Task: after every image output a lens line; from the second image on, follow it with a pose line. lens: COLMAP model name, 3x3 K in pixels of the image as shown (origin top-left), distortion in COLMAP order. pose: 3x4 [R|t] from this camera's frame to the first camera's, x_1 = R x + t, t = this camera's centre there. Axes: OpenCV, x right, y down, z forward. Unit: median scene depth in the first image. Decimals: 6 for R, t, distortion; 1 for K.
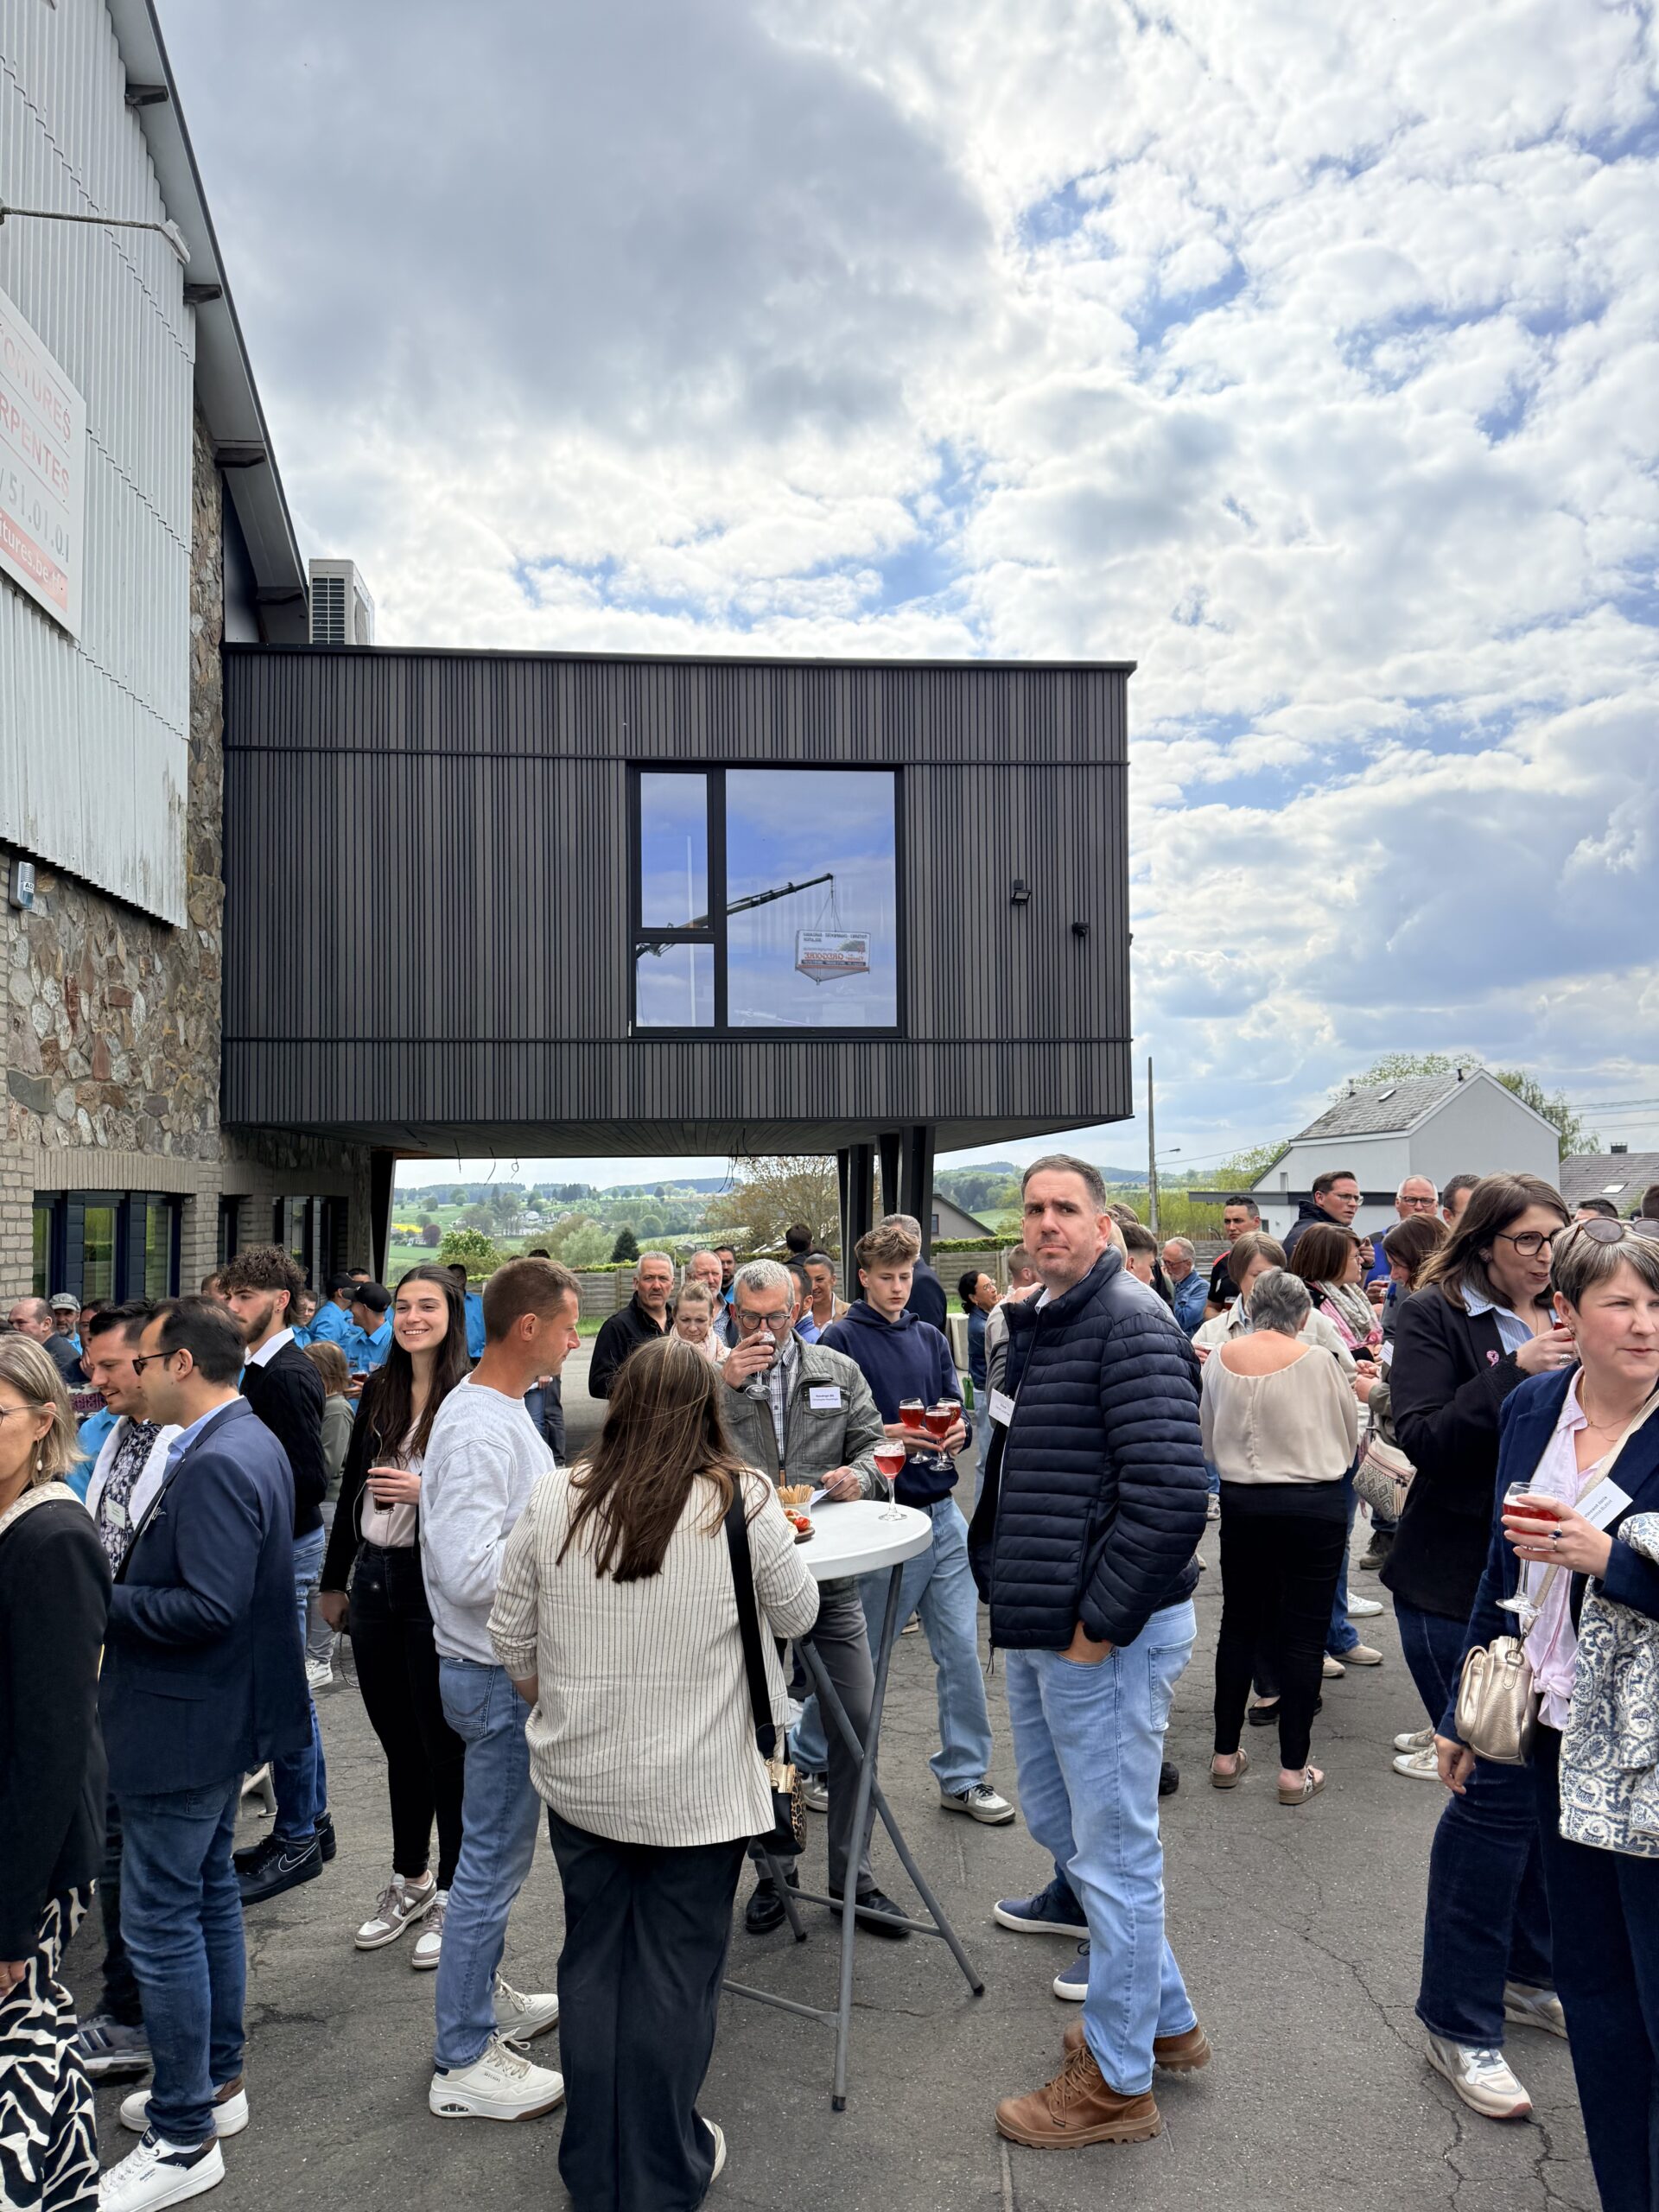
lens RADIAL K [[1582.0, 0, 829.5], [0, 1582.0, 1106.0], [0, 0, 1]] dist [0.026720, -0.003926]
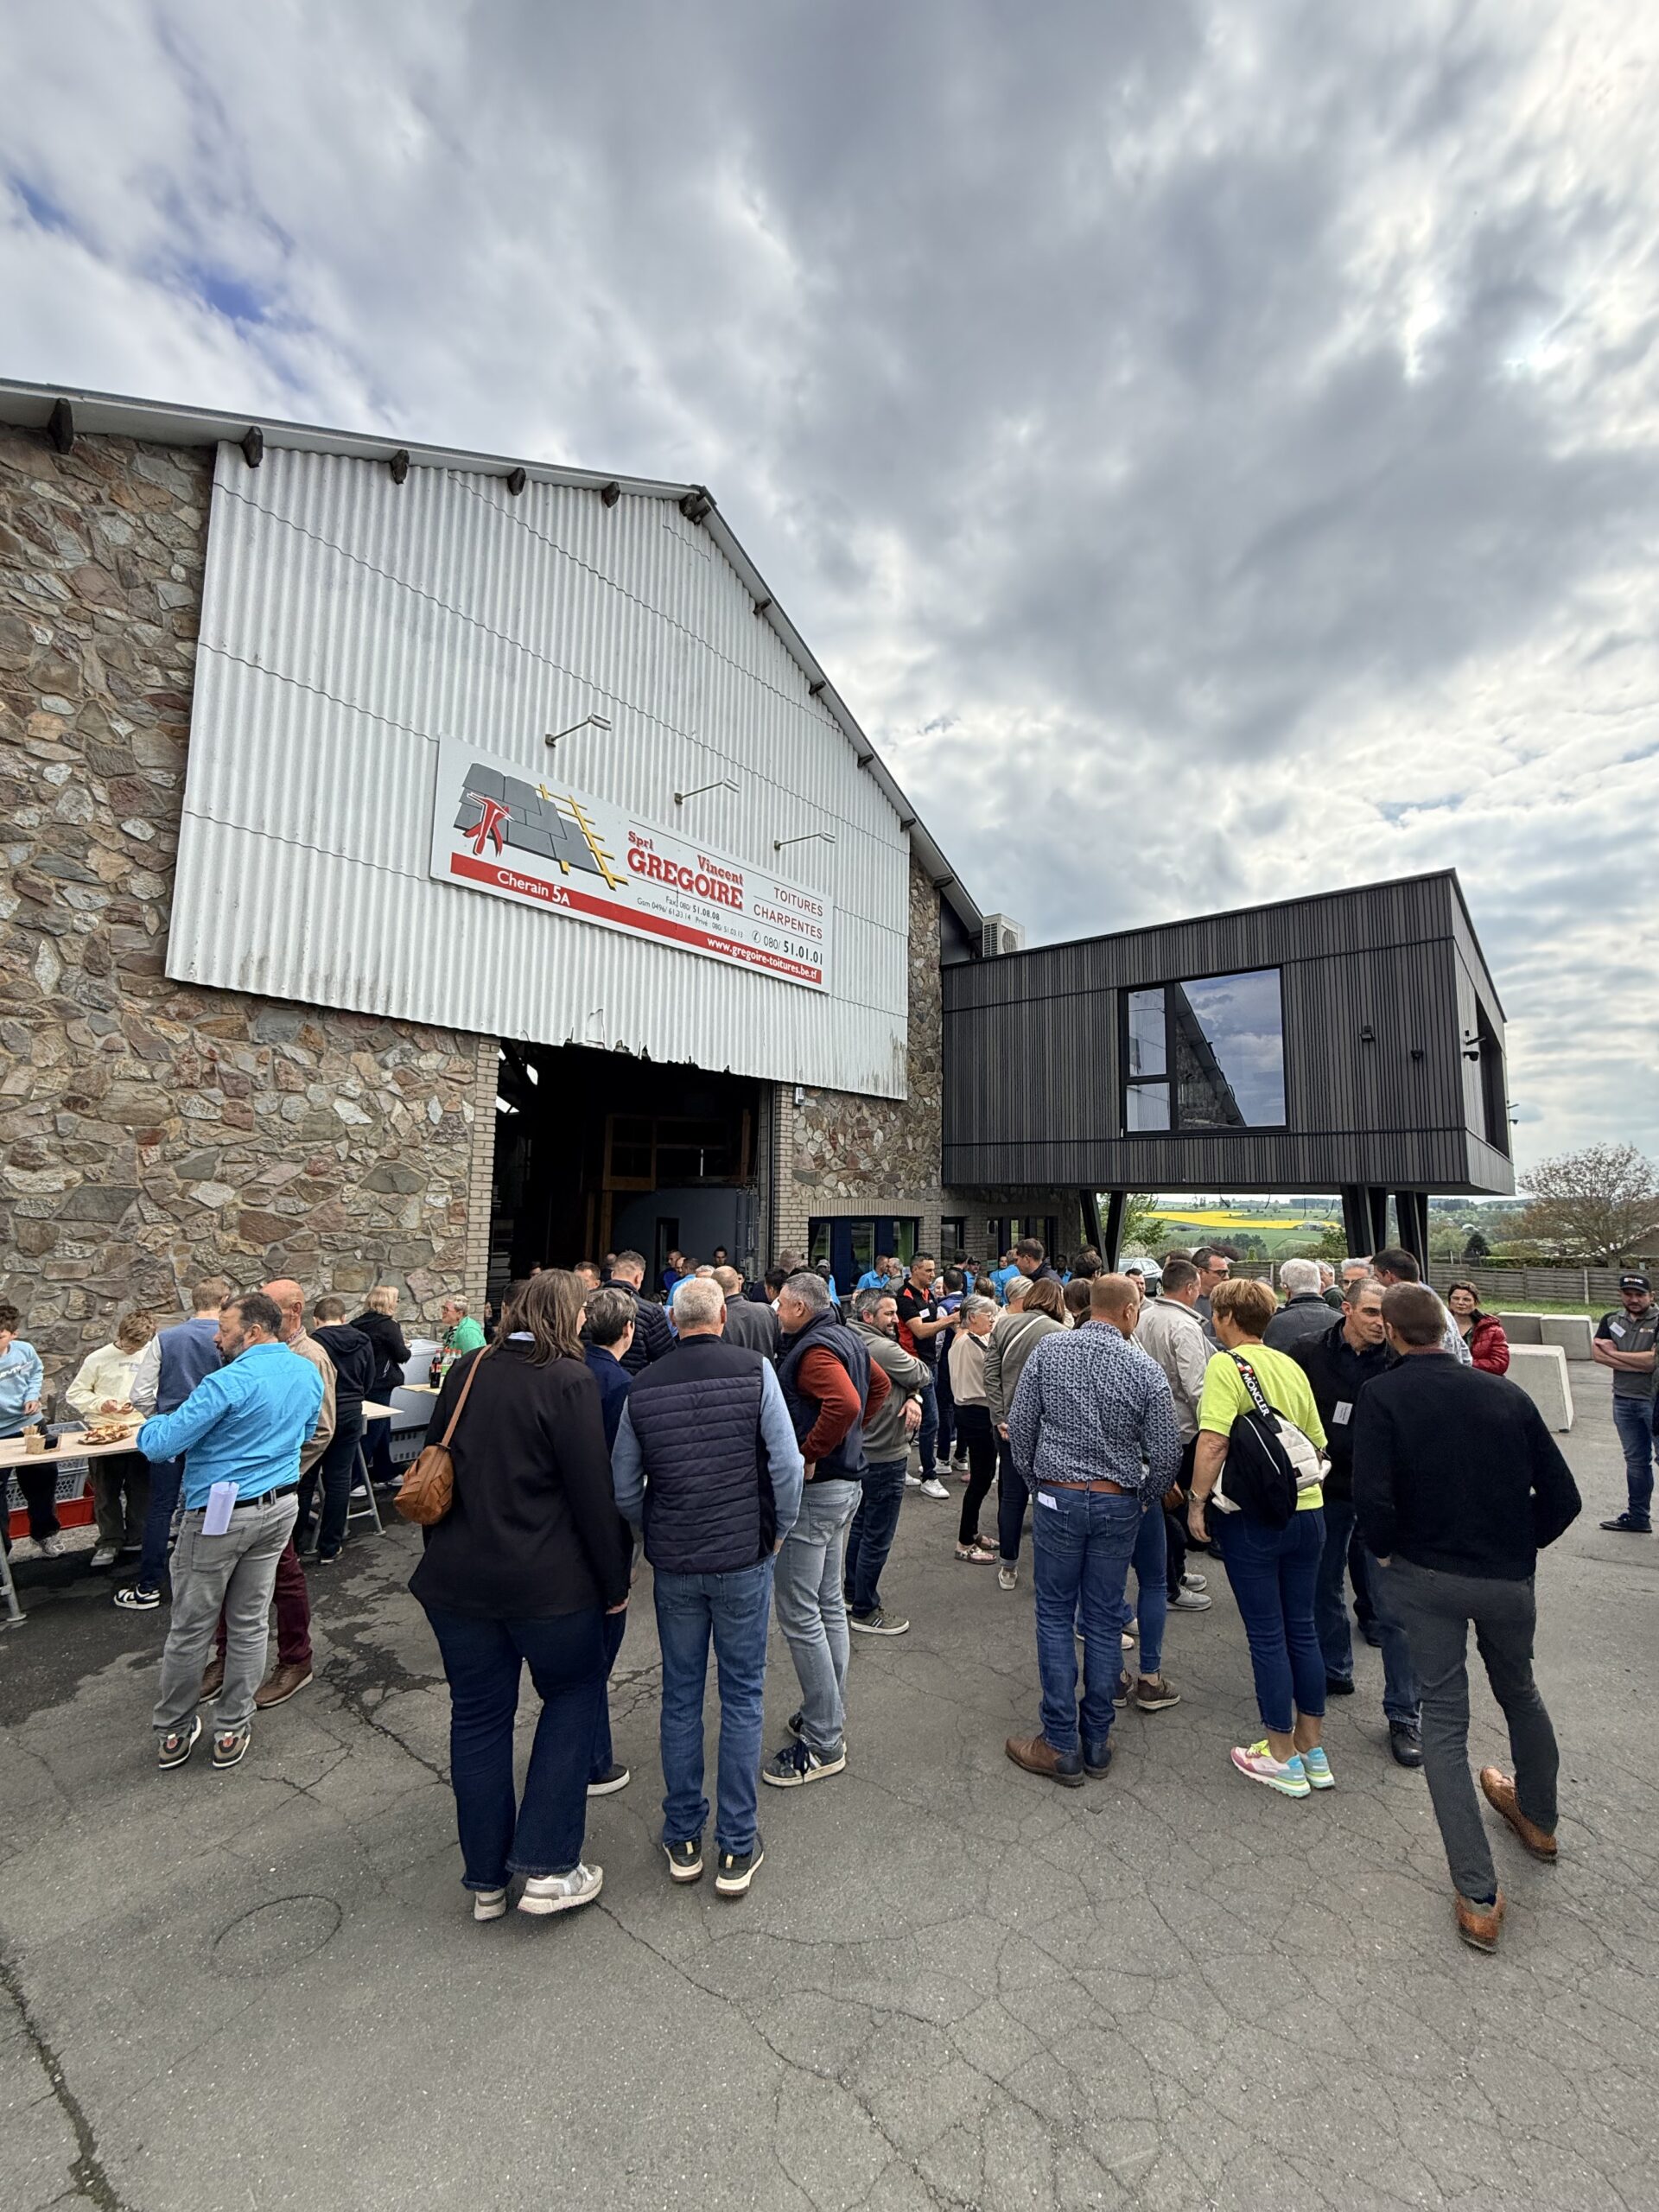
lens RADIAL K [[886.4, 0, 829.5], [0, 886.4, 1106.0], [0, 0, 1]] dist [0.019035, -0.000001]
pose [[0.692877, -0.056449, -0.718843, 0.386025], [0.022292, 0.998131, -0.056893, -0.029466], [0.720711, 0.023396, 0.692840, 0.037748]]
